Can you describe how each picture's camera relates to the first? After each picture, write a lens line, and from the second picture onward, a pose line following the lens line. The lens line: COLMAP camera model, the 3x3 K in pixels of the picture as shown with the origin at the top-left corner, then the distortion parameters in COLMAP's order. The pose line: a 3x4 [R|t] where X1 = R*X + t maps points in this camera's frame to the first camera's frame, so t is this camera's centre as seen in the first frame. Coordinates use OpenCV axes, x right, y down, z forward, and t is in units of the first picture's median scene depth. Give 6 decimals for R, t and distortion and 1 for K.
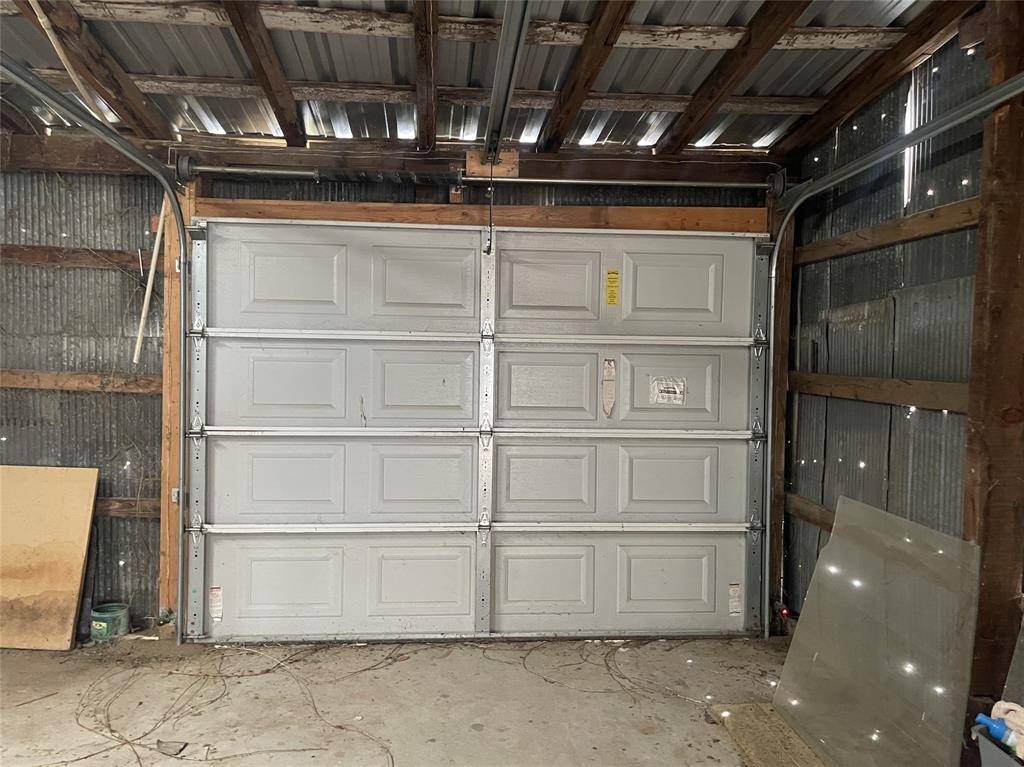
lens RADIAL K [[785.5, 0, 503.2], [0, 785.5, 387.4], [0, 0, 1]] dist [0.043210, -0.043516]
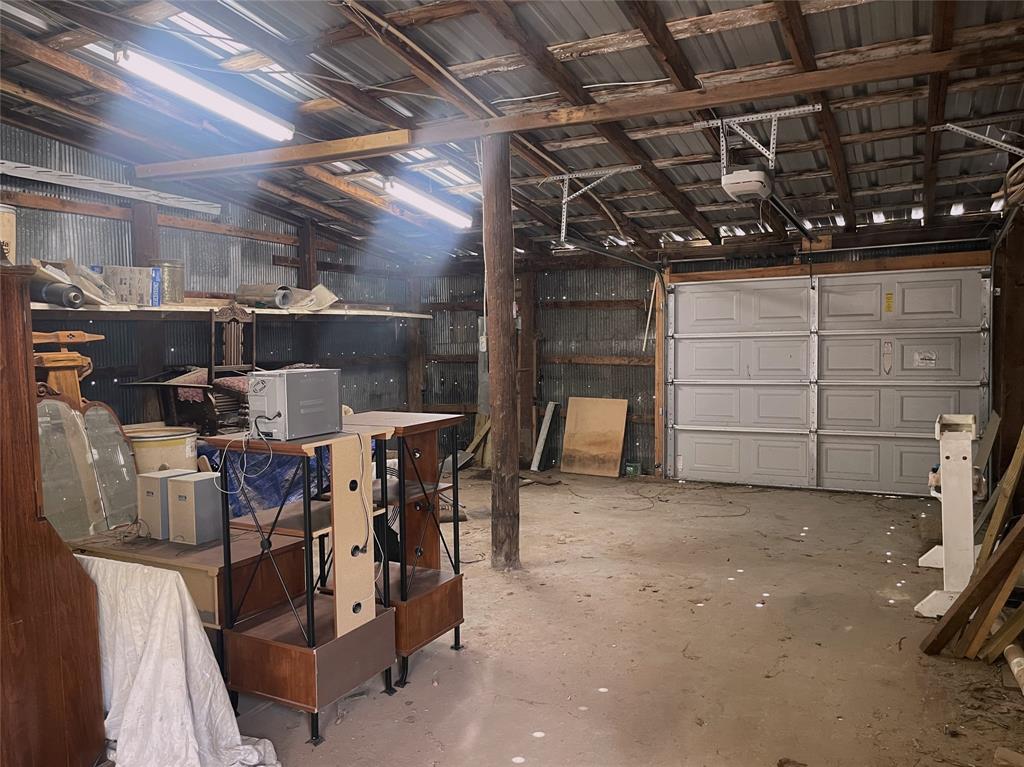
lens RADIAL K [[785.5, 0, 505.8], [0, 785.5, 386.3], [0, 0, 1]] dist [0.043210, -0.043516]
pose [[0.839925, -0.002131, -0.542698, 0.393337], [0.005540, 0.999974, 0.004648, 0.053884], [0.542674, -0.006910, 0.839915, -1.028935]]
